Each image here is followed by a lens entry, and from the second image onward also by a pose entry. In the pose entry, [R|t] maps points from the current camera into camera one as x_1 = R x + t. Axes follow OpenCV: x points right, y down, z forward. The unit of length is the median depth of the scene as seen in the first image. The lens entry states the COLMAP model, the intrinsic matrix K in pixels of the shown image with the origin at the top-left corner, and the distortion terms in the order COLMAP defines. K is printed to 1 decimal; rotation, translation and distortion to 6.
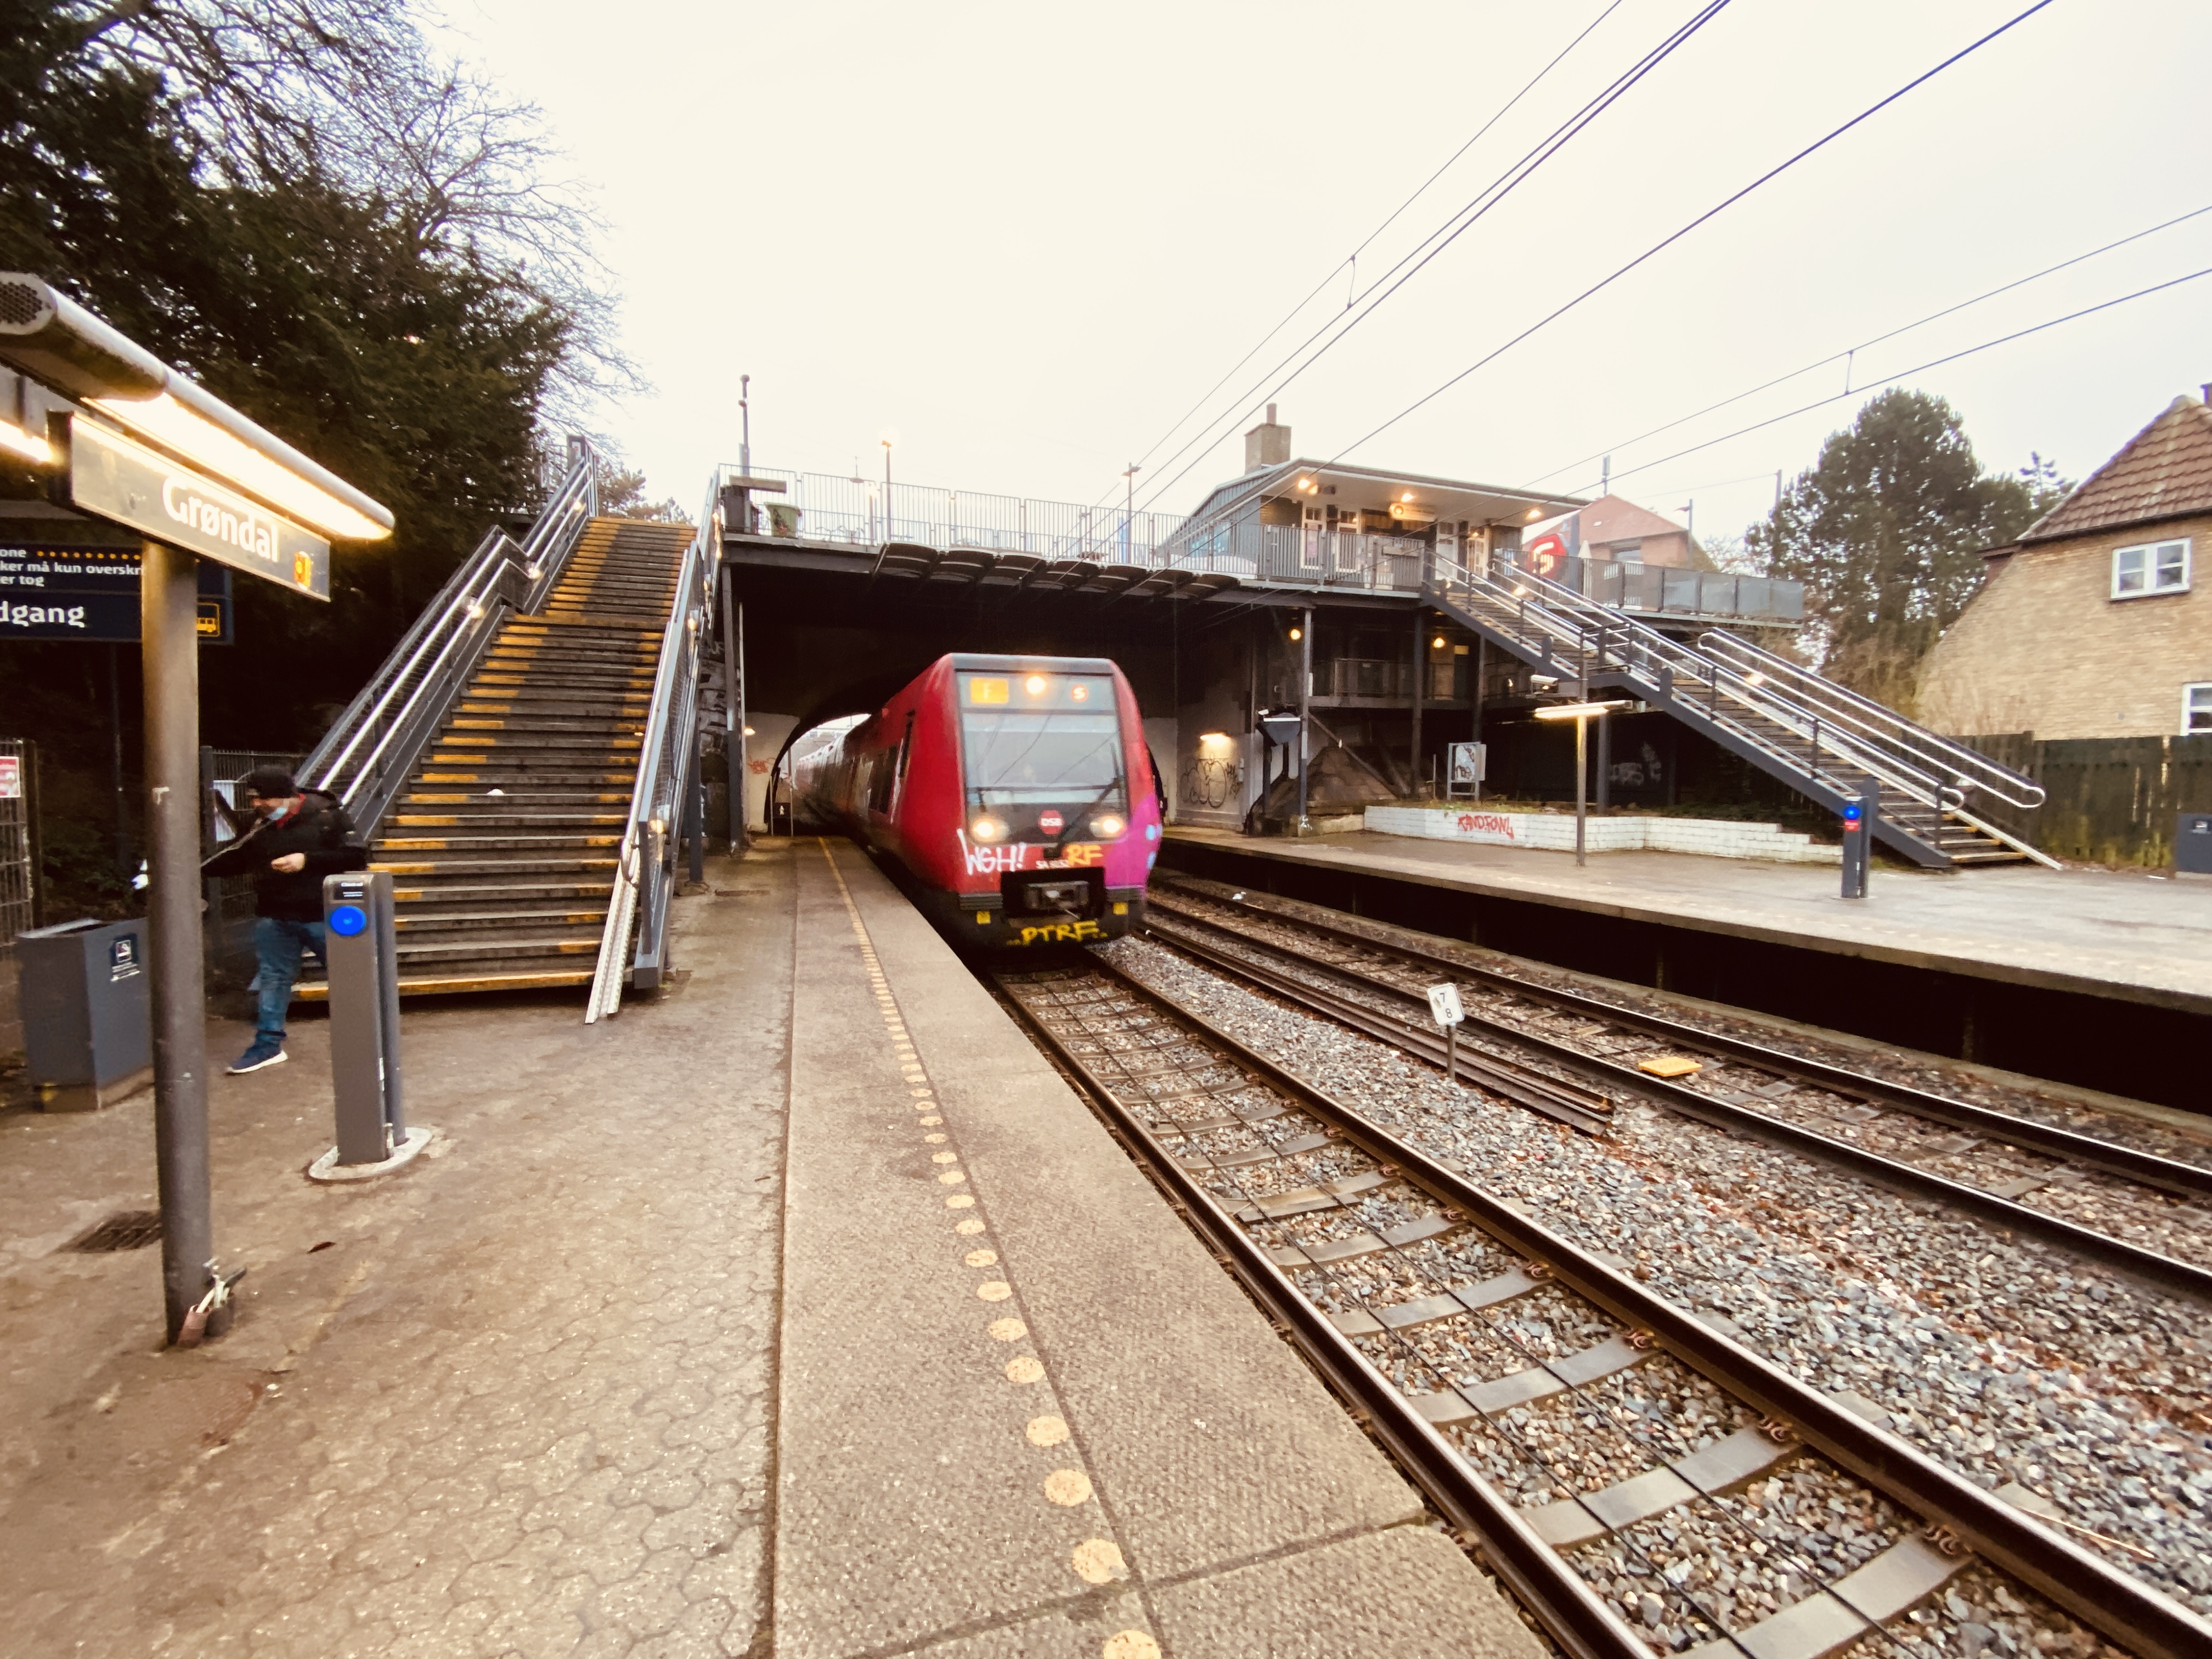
lens RADIAL K [[892.1, 0, 1105.2], [0, 892.1, 836.7], [0, 0, 1]] dist [0.007531, -0.014325]
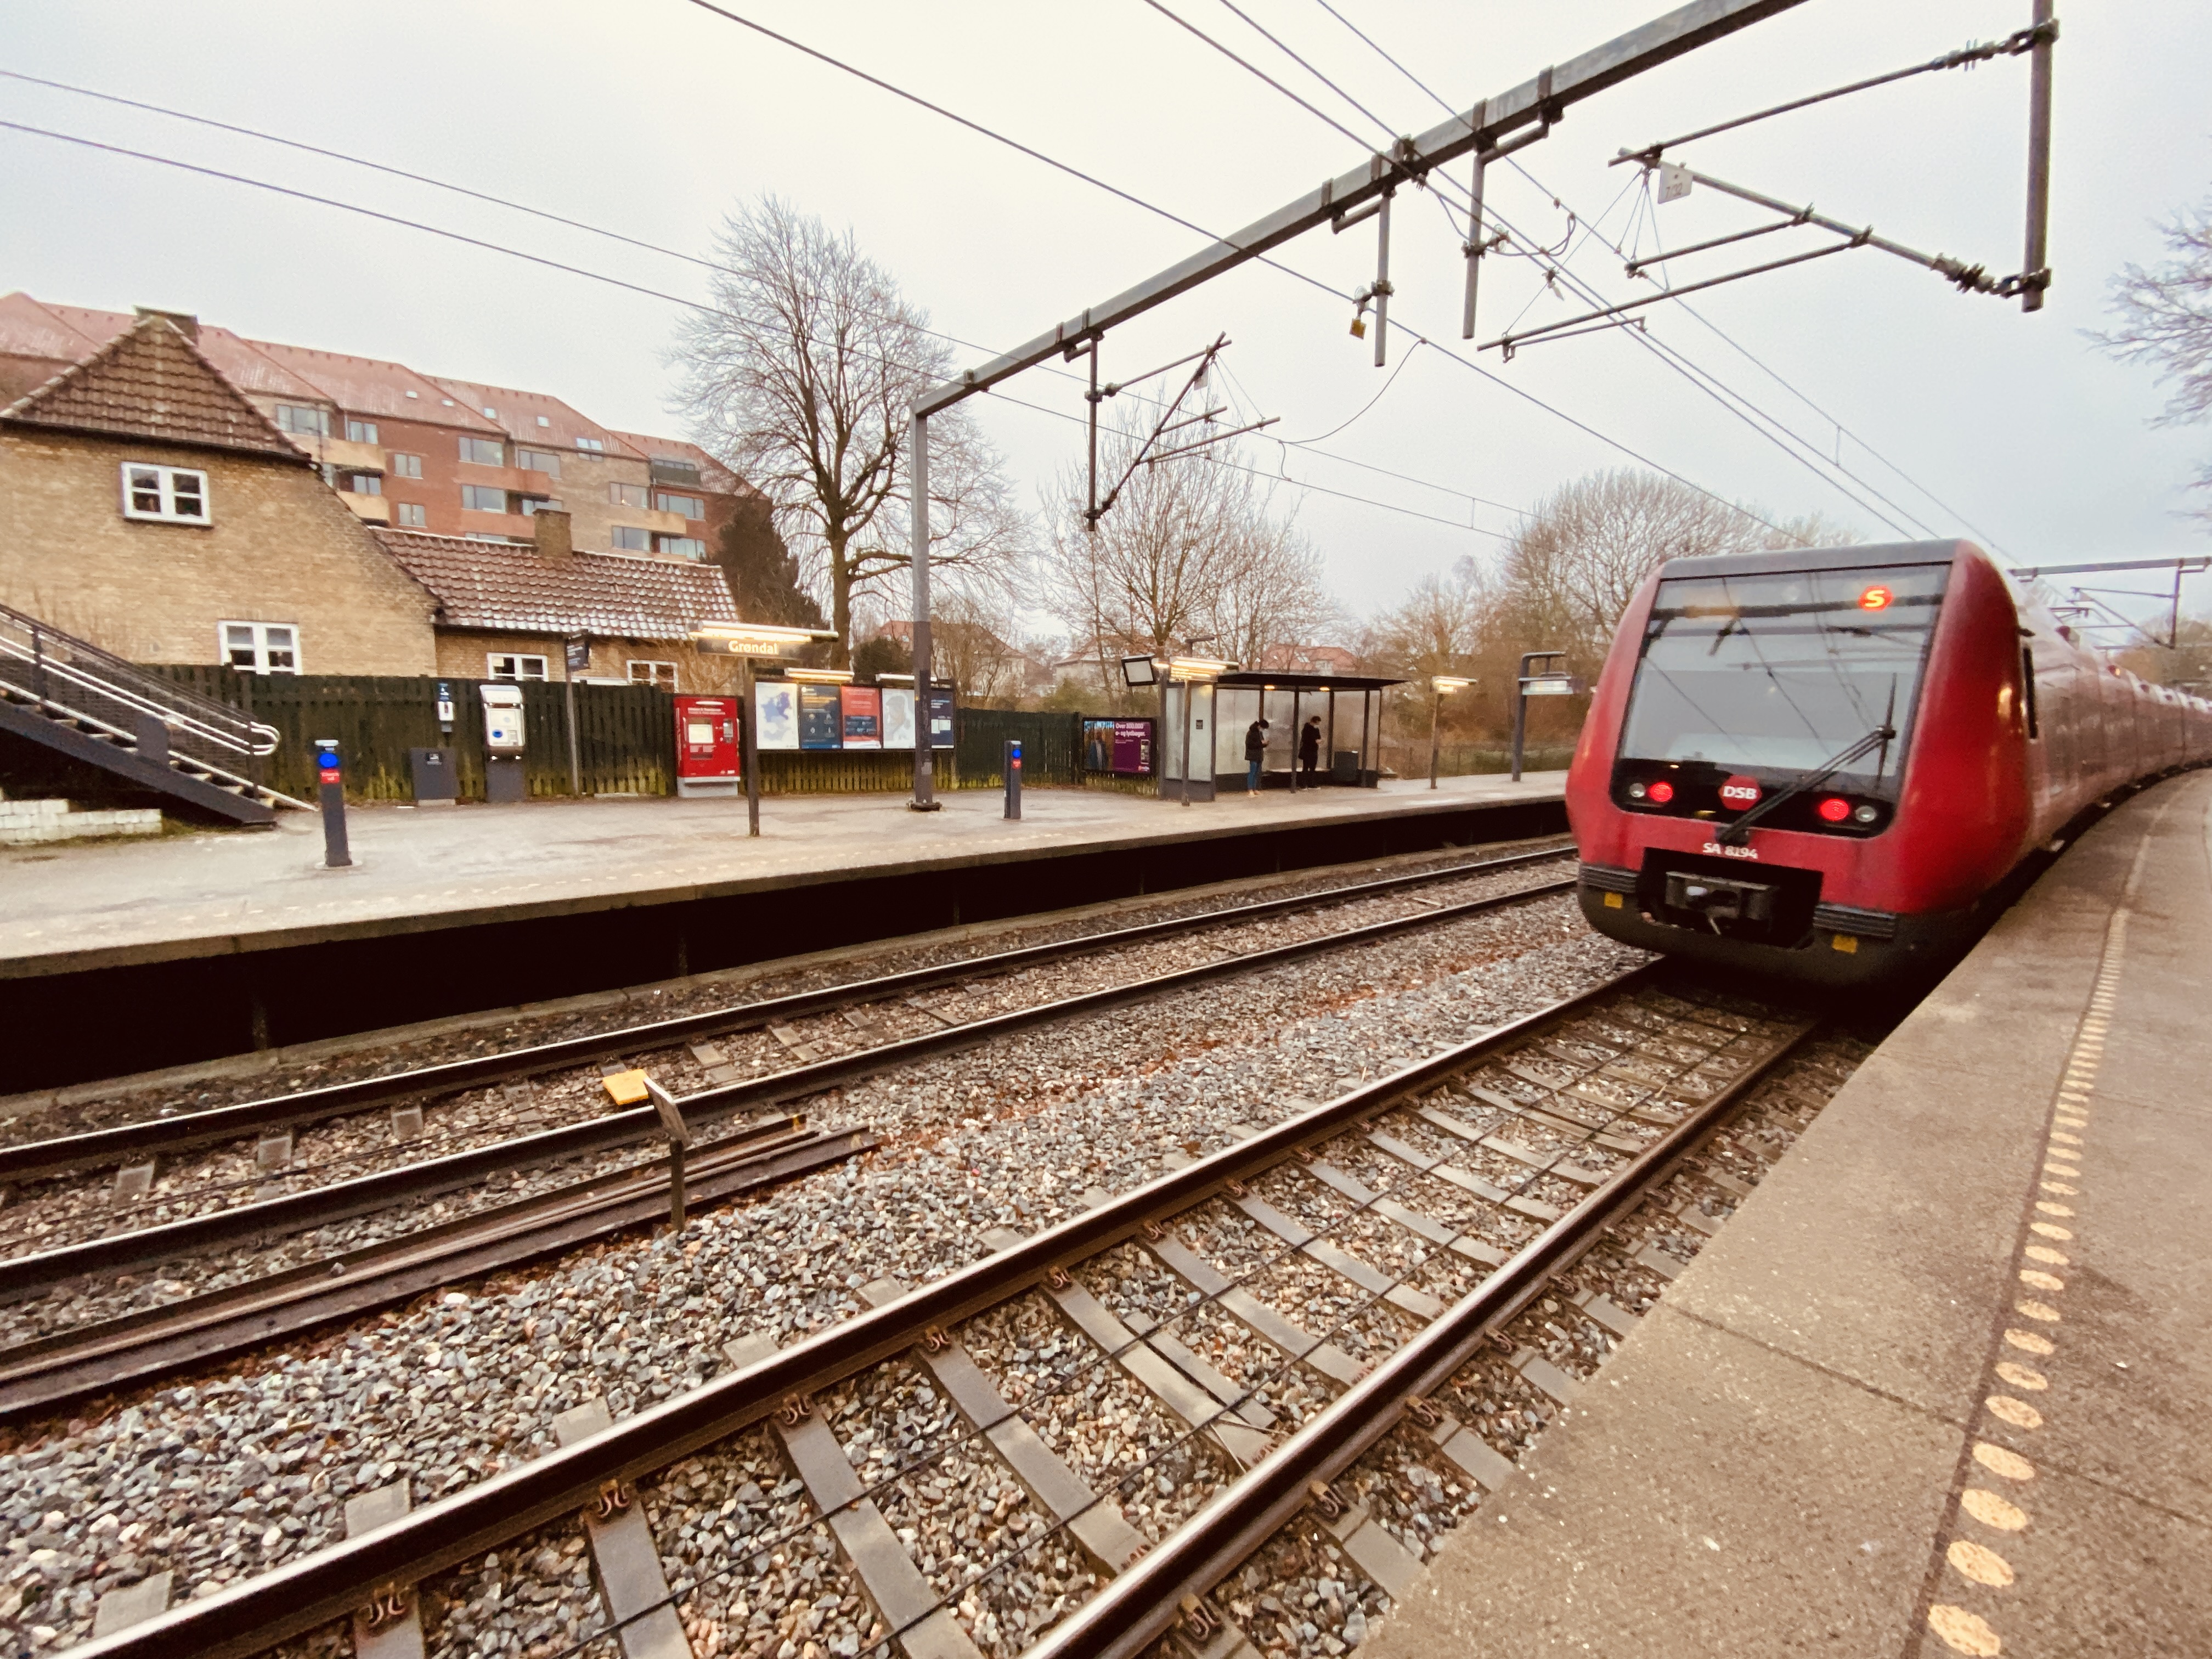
lens RADIAL K [[892.1, 0, 1107.3], [0, 892.1, 833.8], [0, 0, 1]] dist [0.007531, -0.014325]
pose [[-0.374777, -0.119550, 0.919375, -0.159160], [0.051852, 0.987396, 0.149533, -0.042944], [-0.925664, 0.103713, -0.363854, 0.605921]]
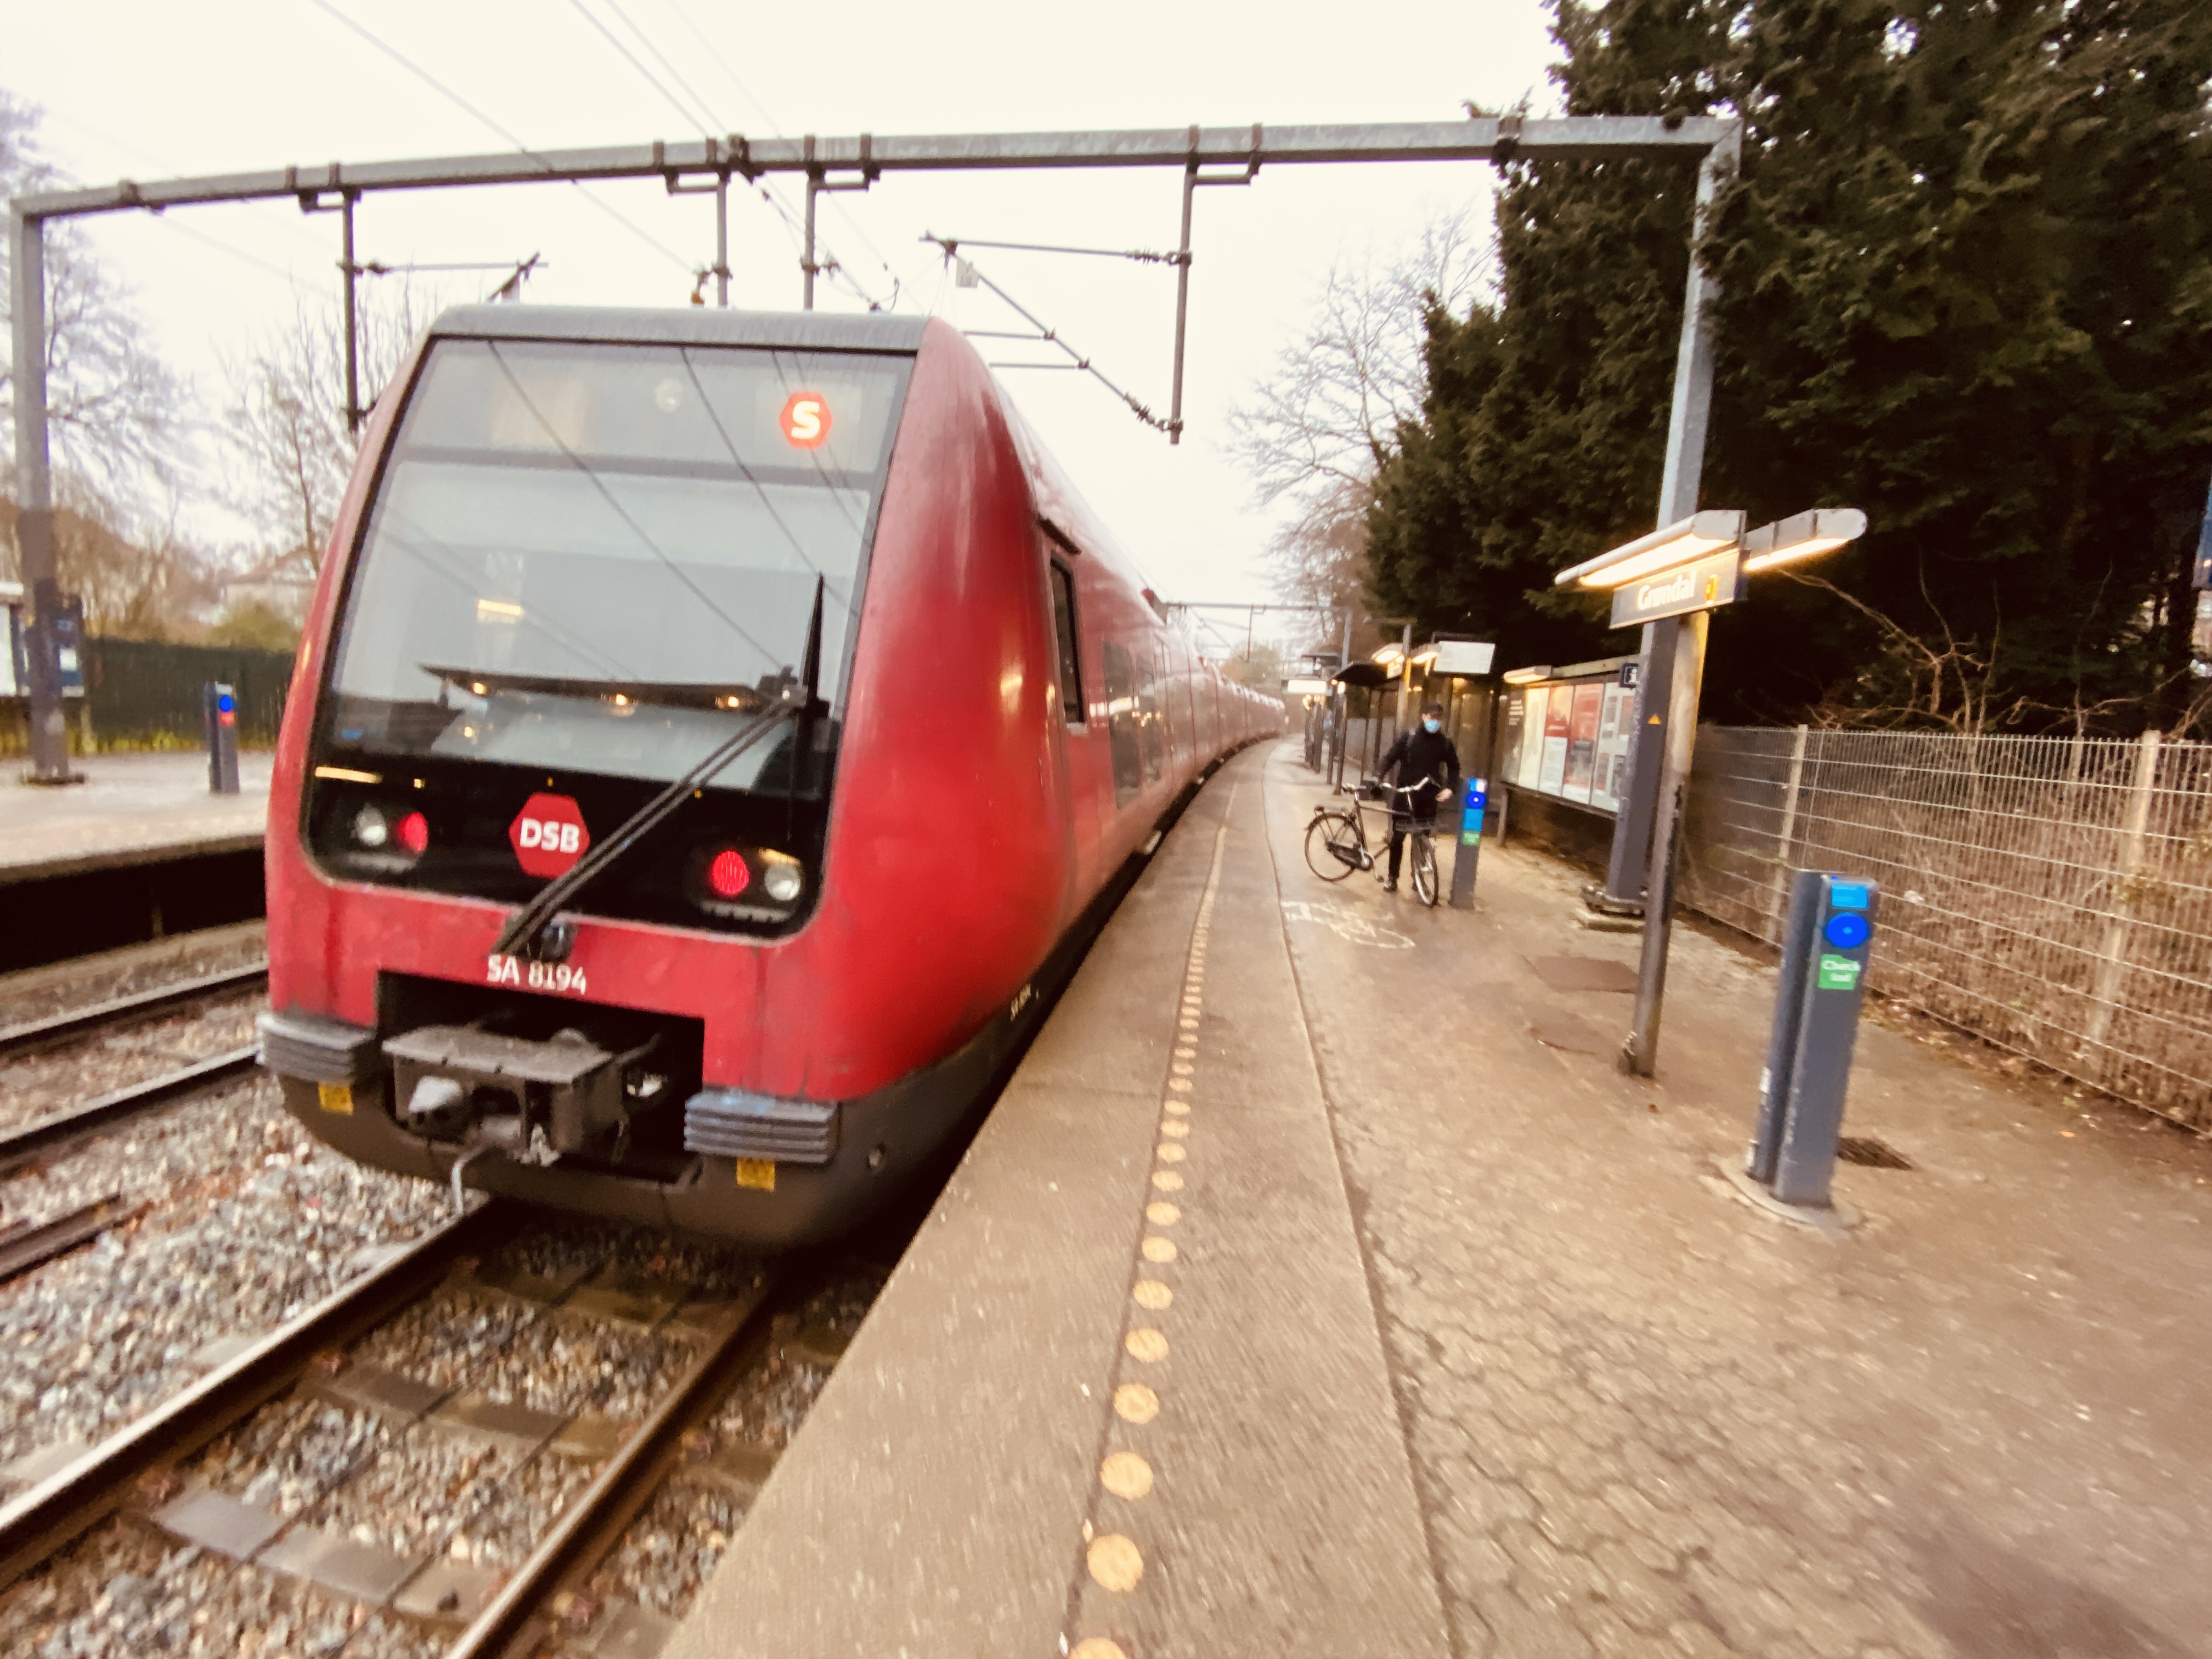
lens RADIAL K [[892.1, 0, 1112.2], [0, 892.1, 810.0], [0, 0, 1]] dist [0.007531, -0.014325]
pose [[-0.895465, -0.099202, 0.433937, -0.191321], [-0.026353, 0.984955, 0.170787, -0.048875], [-0.444351, 0.141498, -0.884607, 0.676002]]
